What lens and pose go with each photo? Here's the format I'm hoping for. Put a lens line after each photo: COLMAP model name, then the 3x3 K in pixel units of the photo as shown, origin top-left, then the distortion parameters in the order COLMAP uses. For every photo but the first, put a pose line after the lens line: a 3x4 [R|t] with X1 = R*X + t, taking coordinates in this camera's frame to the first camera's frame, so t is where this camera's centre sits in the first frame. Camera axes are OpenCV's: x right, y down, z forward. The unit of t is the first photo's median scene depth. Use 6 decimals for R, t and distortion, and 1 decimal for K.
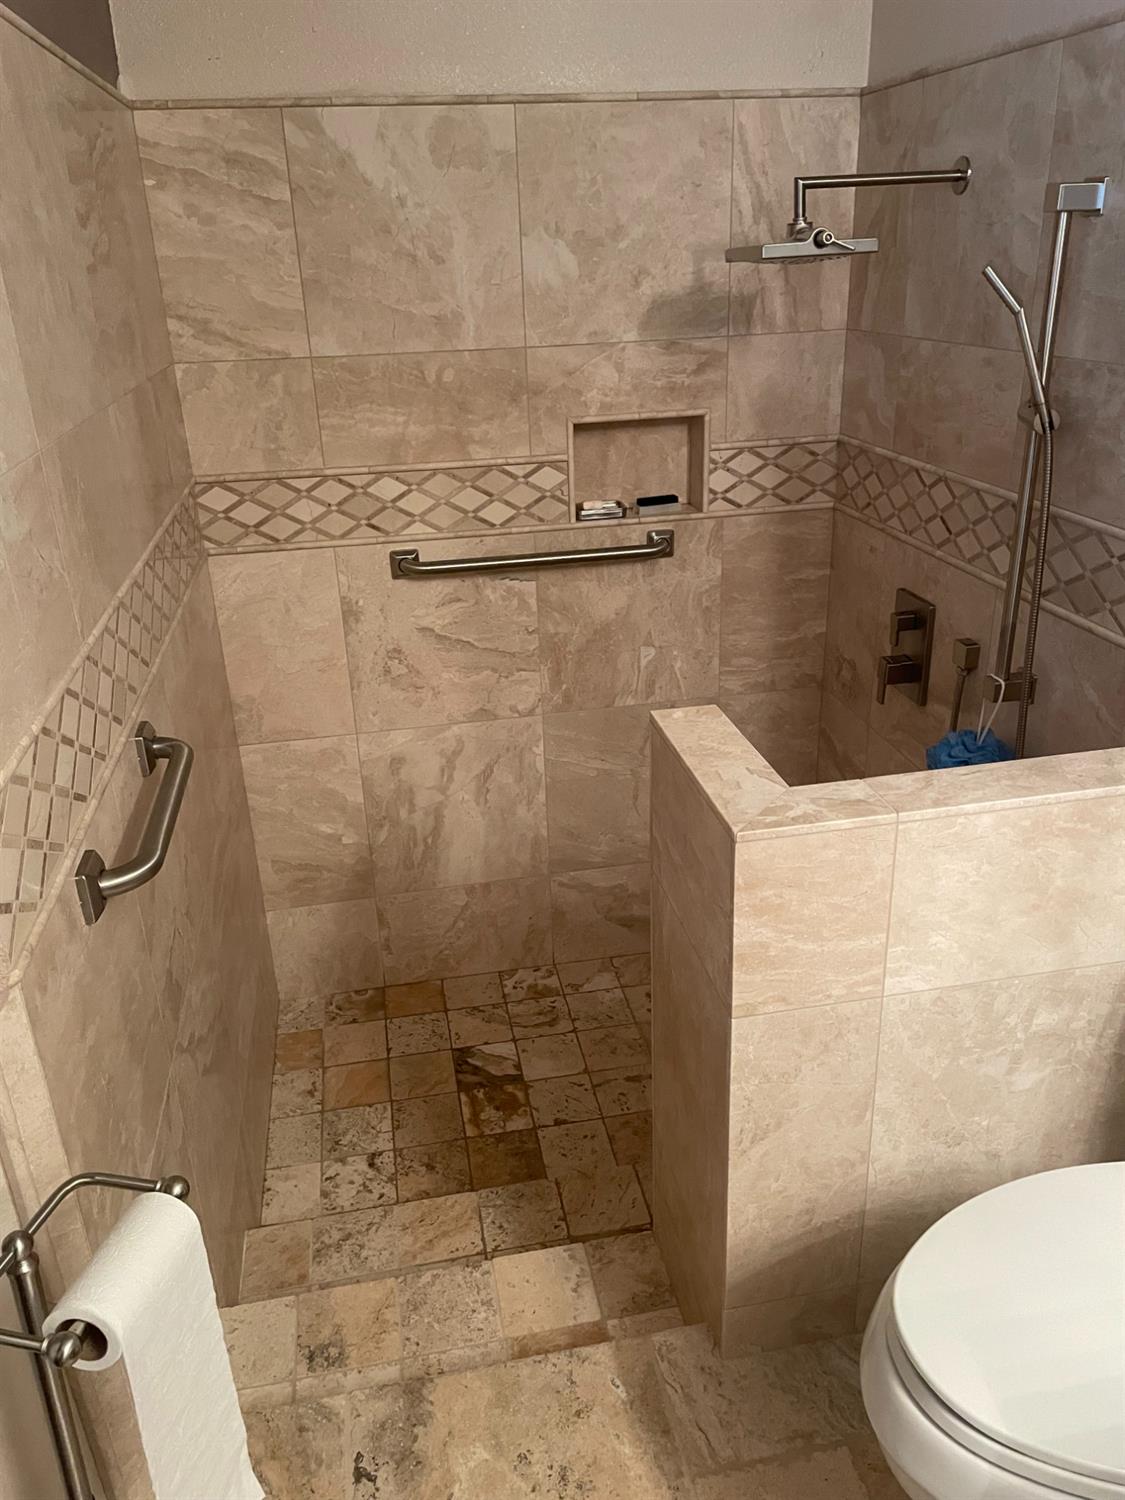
lens RADIAL K [[1151.1, 0, 562.5], [0, 1151.1, 750.0], [0, 0, 1]] dist [0.103714, -0.144419]
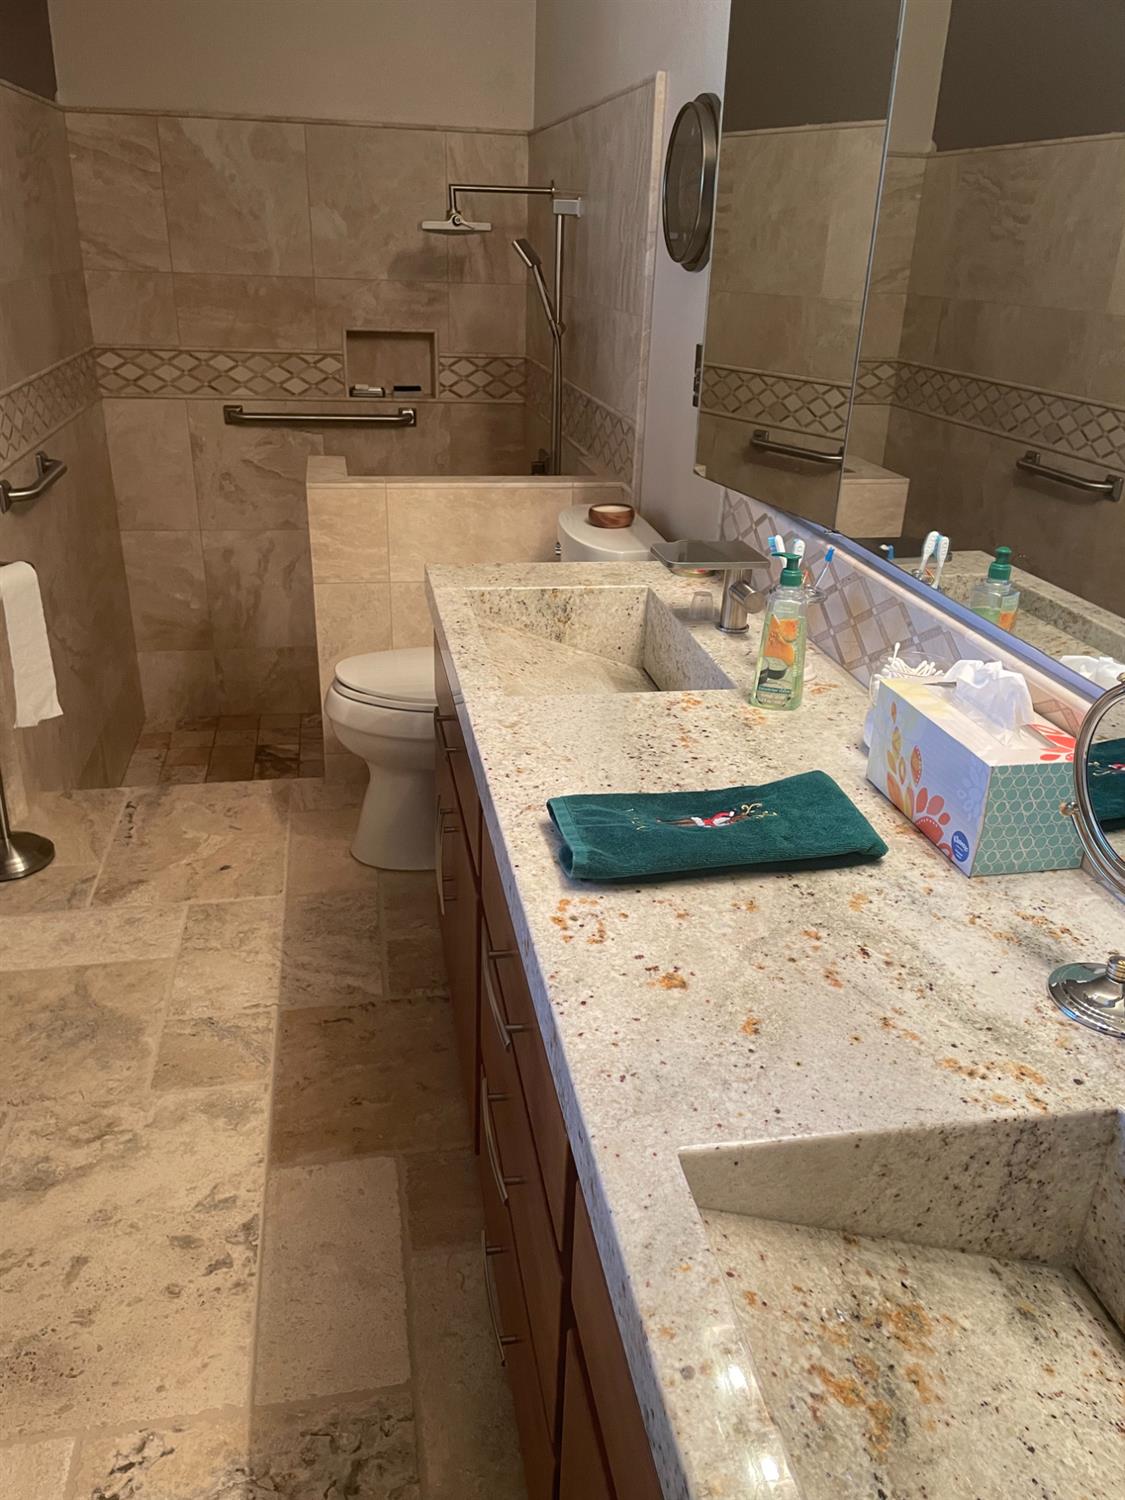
lens RADIAL K [[1130.5, 0, 562.5], [0, 1130.5, 750.0], [0, 0, 1]] dist [0.094914, -0.125699]
pose [[0.997518, 0.057162, 0.041105, 0.266647], [-0.057825, 0.998212, 0.015125, 0.238957], [-0.040167, -0.017465, 0.999040, -0.551582]]
